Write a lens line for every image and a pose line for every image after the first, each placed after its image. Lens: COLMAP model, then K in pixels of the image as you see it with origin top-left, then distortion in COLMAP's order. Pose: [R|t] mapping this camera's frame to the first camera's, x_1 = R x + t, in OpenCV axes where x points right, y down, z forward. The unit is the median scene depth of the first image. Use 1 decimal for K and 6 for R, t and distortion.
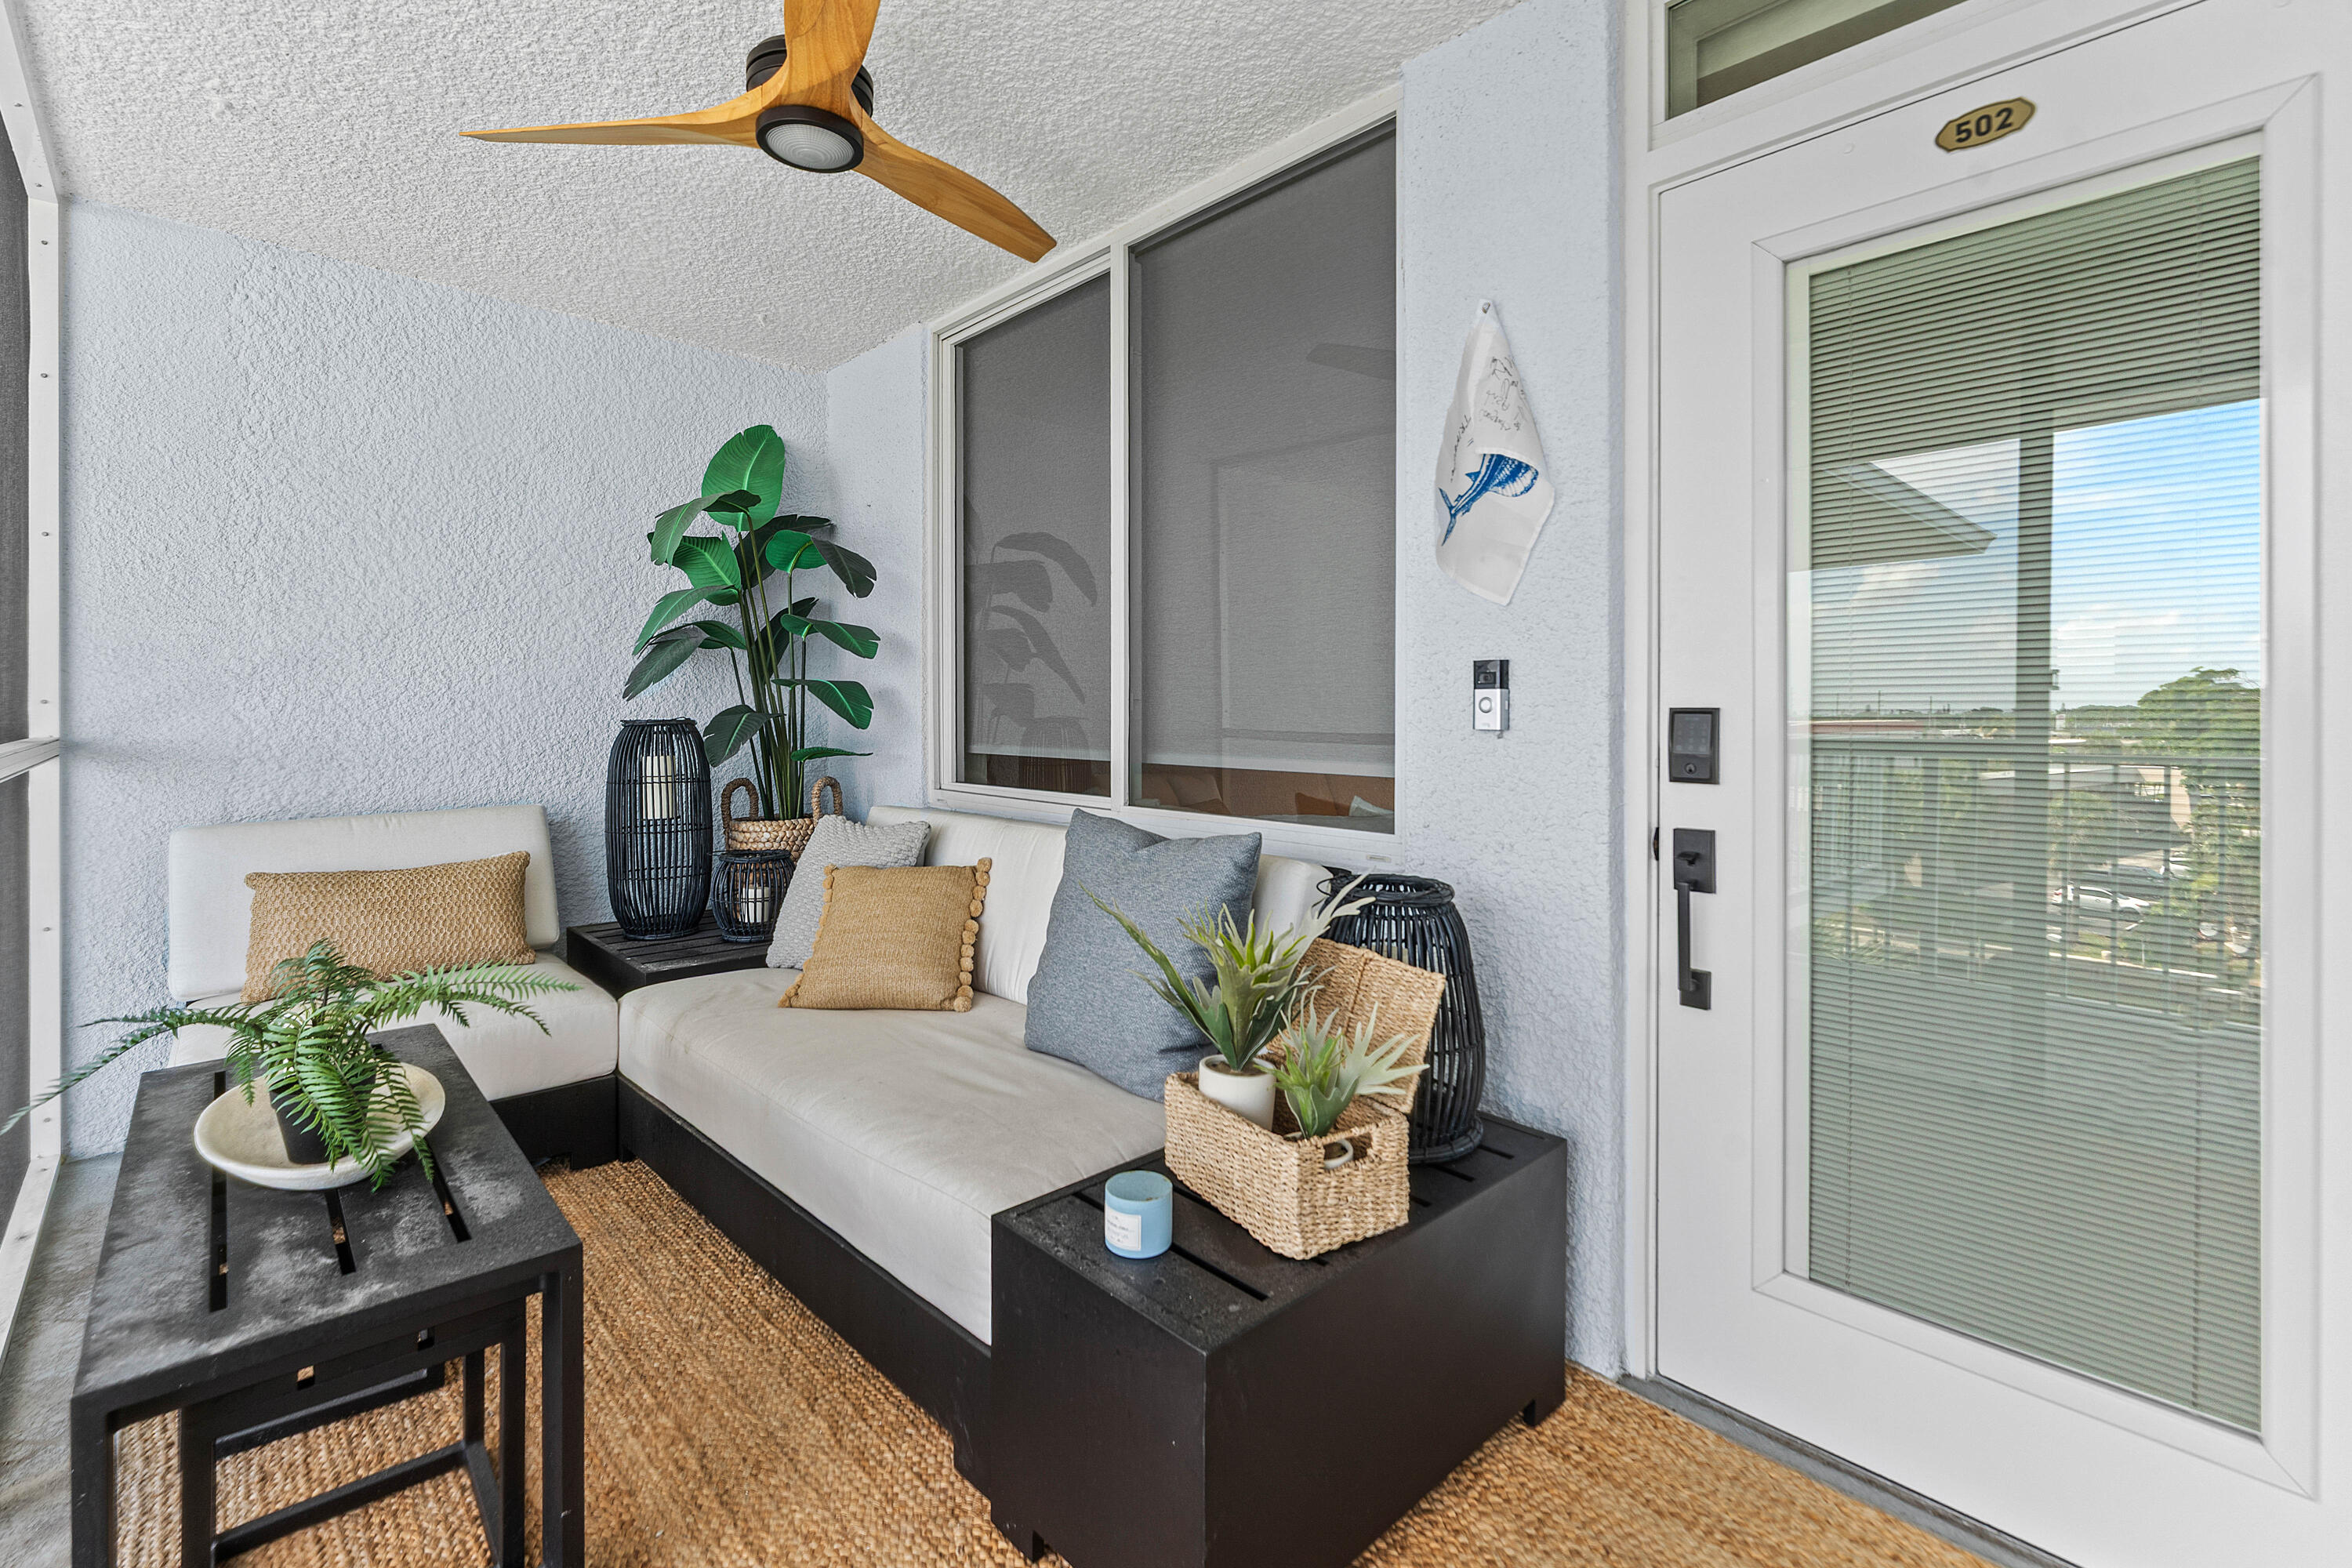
lens RADIAL K [[1035.5, 0, 1153.3], [0, 1035.5, 717.0], [0, 0, 1]] dist [0.000976, -0.002413]
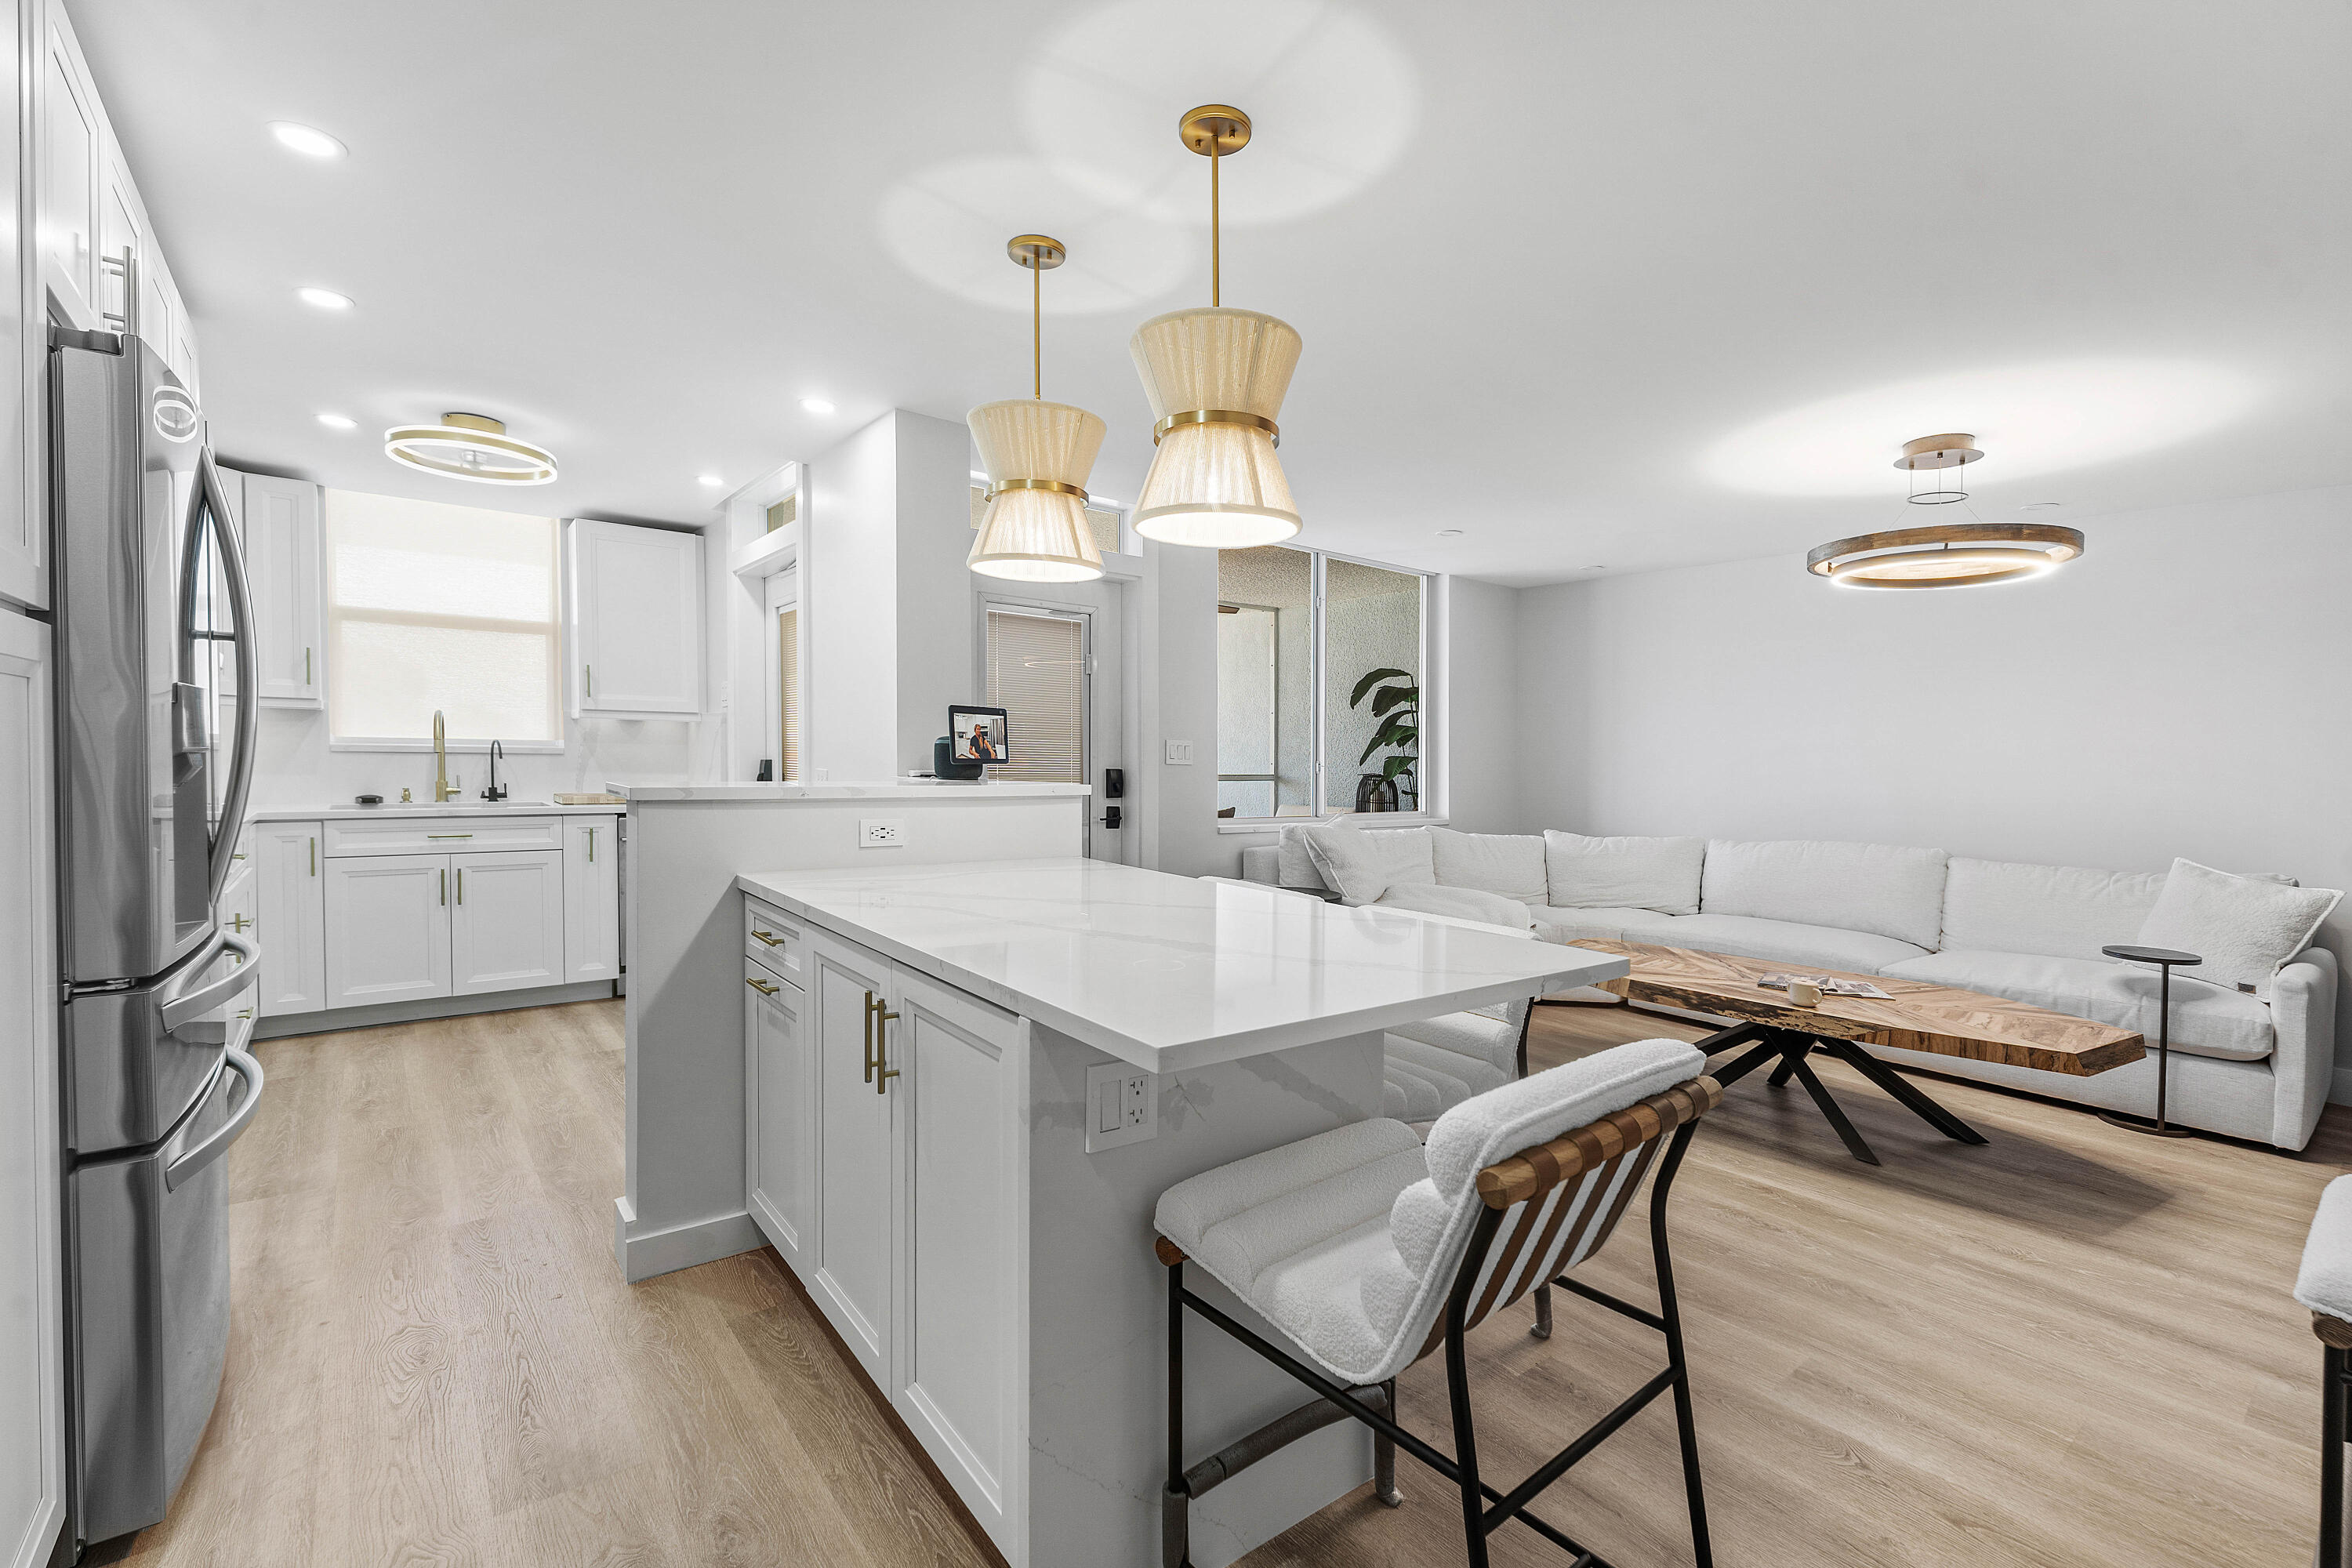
lens RADIAL K [[1035.5, 0, 1187.2], [0, 1035.5, 771.7], [0, 0, 1]] dist [0.000976, -0.002413]
pose [[-0.051230, 0.015842, -0.998561, 1.966157], [-0.030117, 0.999395, 0.017400, -0.033468], [0.998233, 0.030965, -0.050721, 0.784254]]
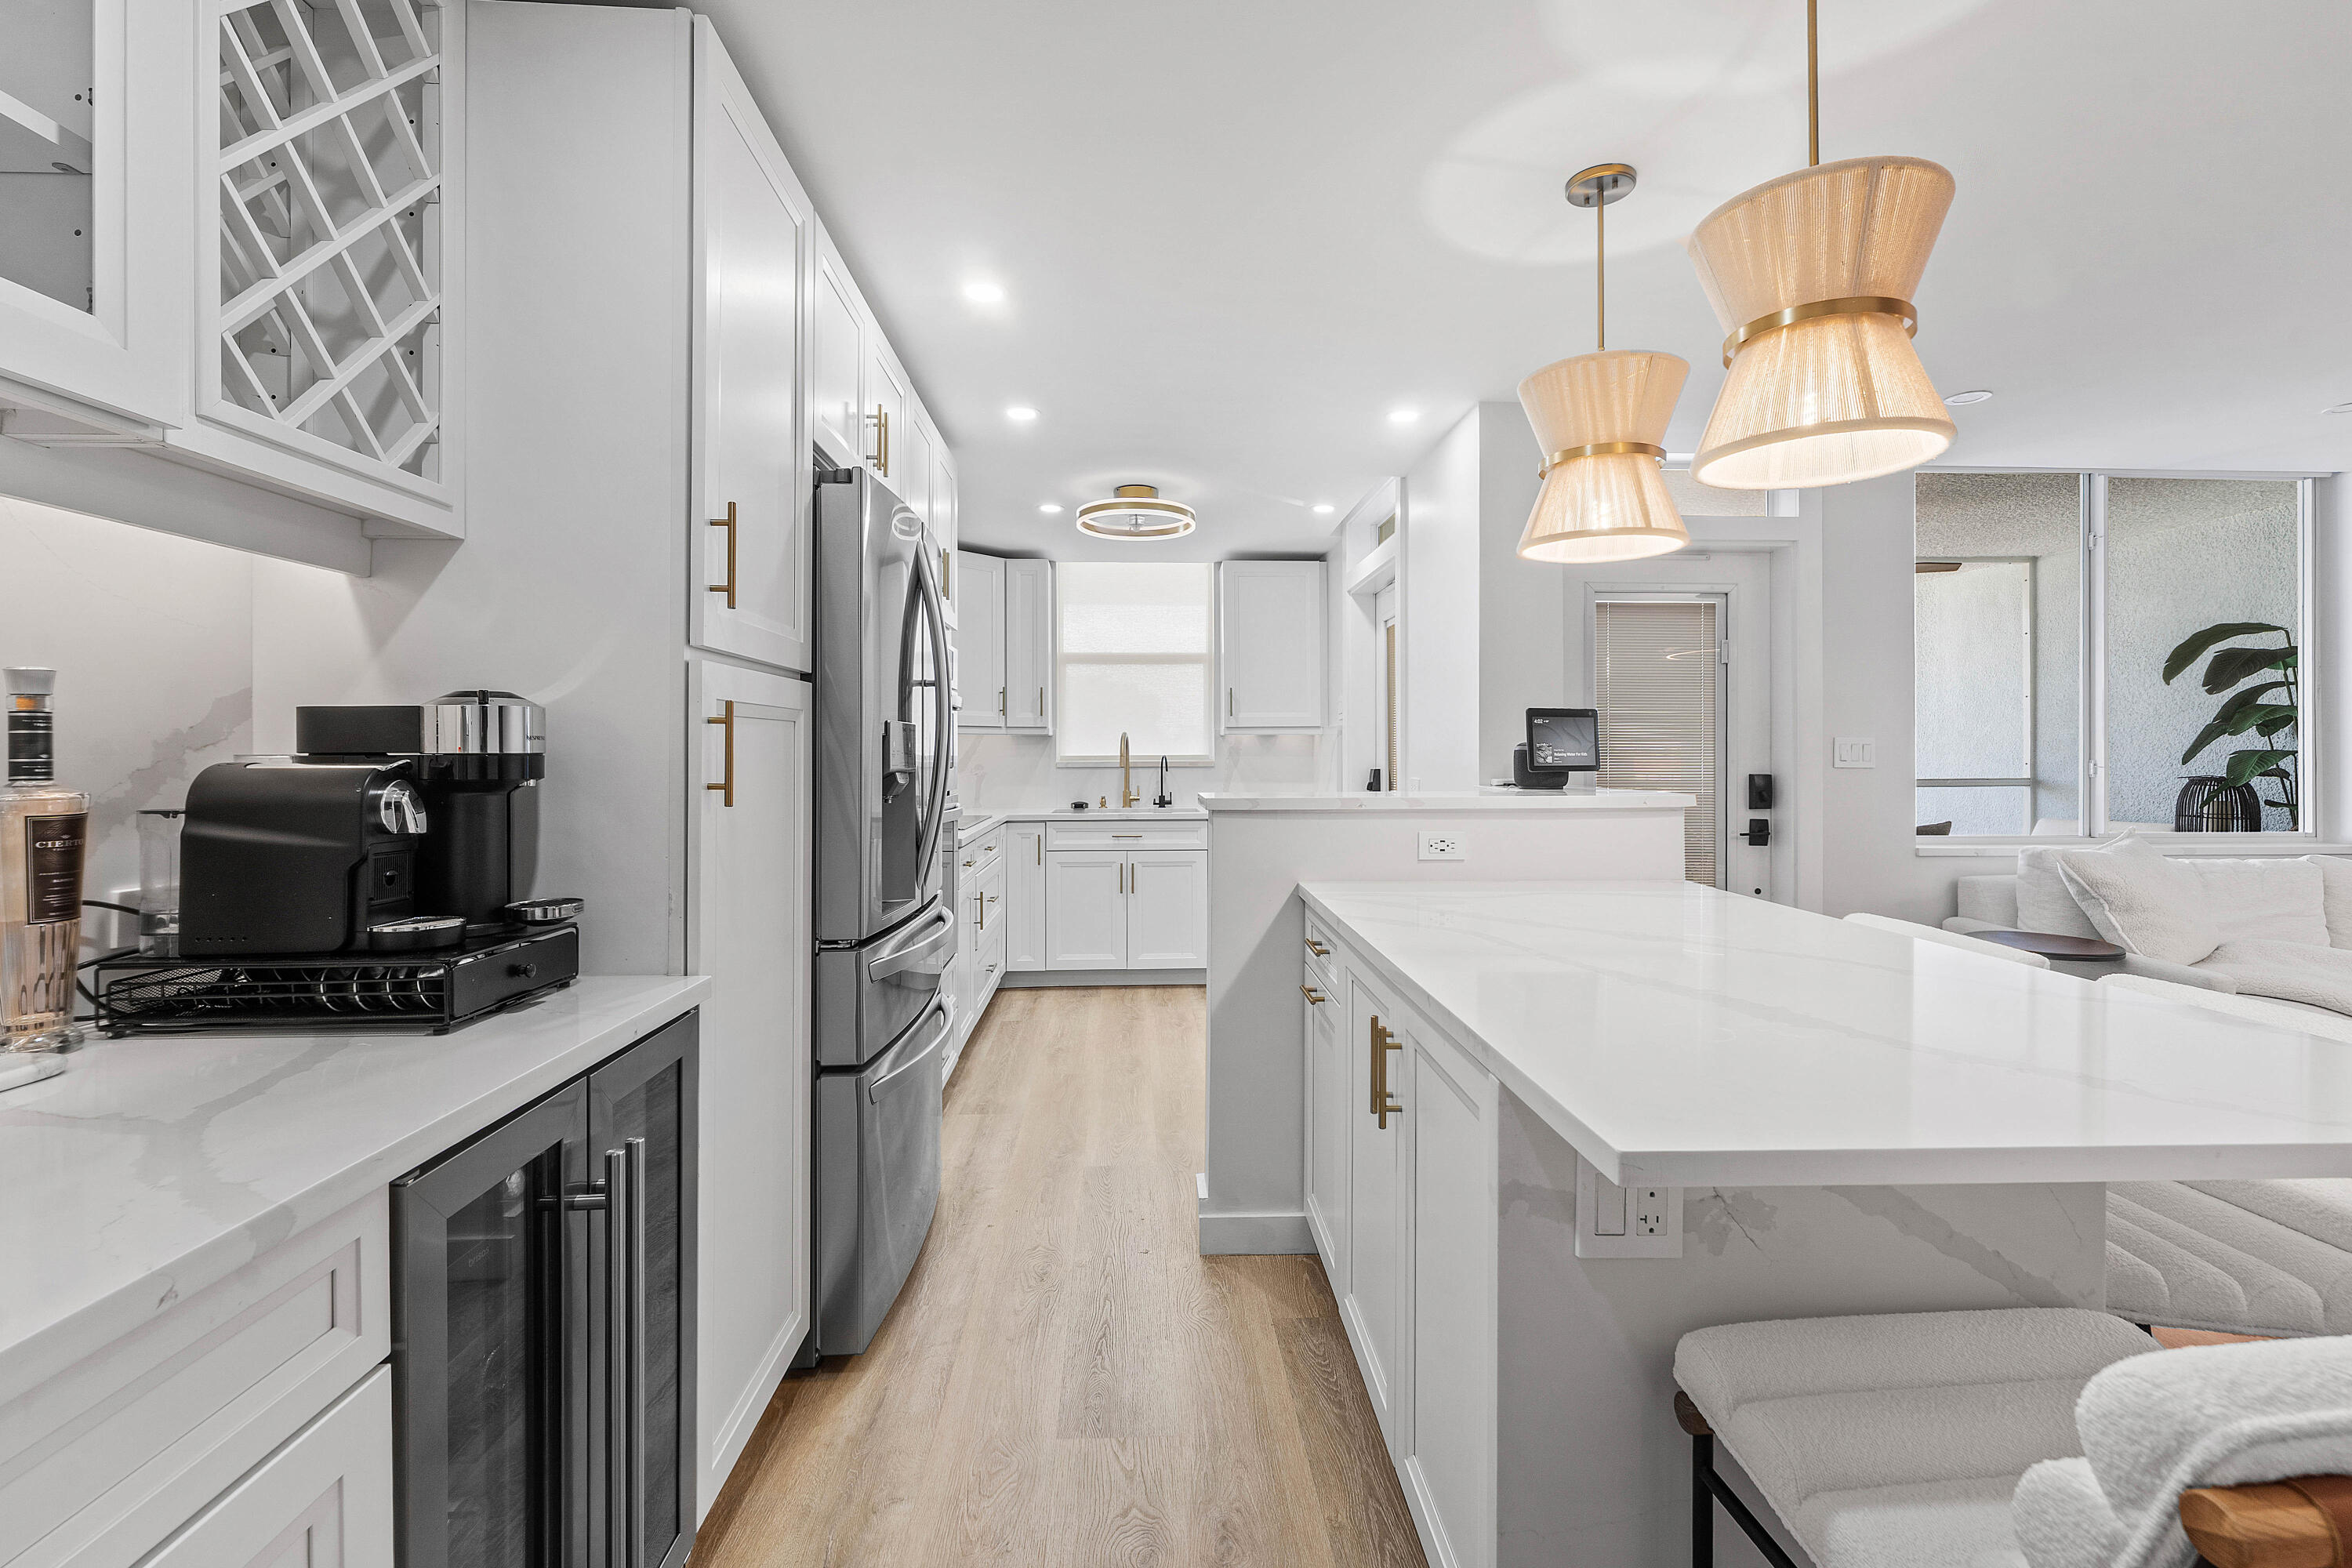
lens RADIAL K [[1035.5, 0, 1173.8], [0, 1035.5, 768.0], [0, 0, 1]] dist [0.000976, -0.002413]
pose [[-0.626999, 0.011585, -0.778934, 1.887731], [-0.005376, 0.999801, 0.019197, -0.036698], [0.779002, 0.016224, -0.626812, 0.840860]]
